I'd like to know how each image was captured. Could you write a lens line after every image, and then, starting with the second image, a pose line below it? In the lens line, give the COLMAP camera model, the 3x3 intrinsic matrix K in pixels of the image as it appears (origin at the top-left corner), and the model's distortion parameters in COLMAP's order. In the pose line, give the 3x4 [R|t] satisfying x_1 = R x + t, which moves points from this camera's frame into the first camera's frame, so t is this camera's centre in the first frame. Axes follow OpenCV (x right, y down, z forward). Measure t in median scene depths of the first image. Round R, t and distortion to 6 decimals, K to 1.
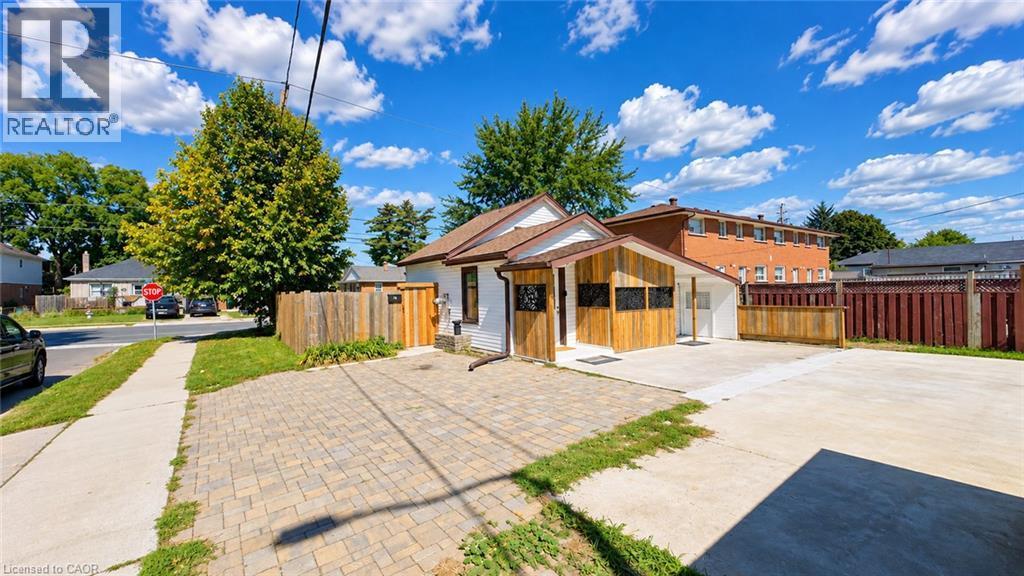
lens RADIAL K [[411.8, 0, 512.0], [0, 411.8, 288.0], [0, 0, 1]] dist [-0.001219, -0.000023]
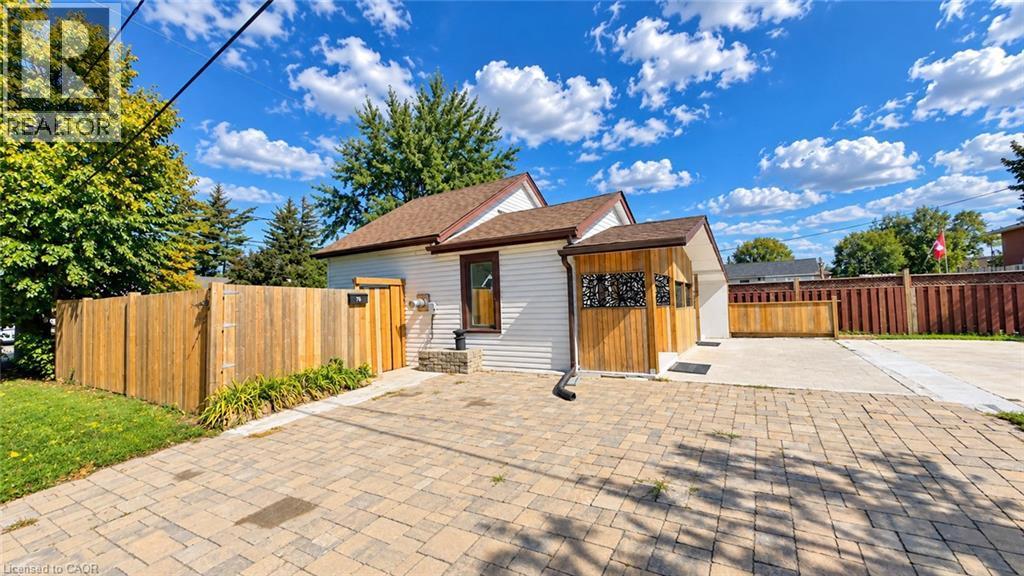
lens RADIAL K [[411.8, 0, 512.0], [0, 411.8, 288.0], [0, 0, 1]] dist [-0.001219, -0.000023]
pose [[0.911932, 0.003146, 0.410328, -0.340674], [0.015634, 0.998978, -0.042405, 0.039644], [-0.410043, 0.045085, 0.910951, 0.320506]]
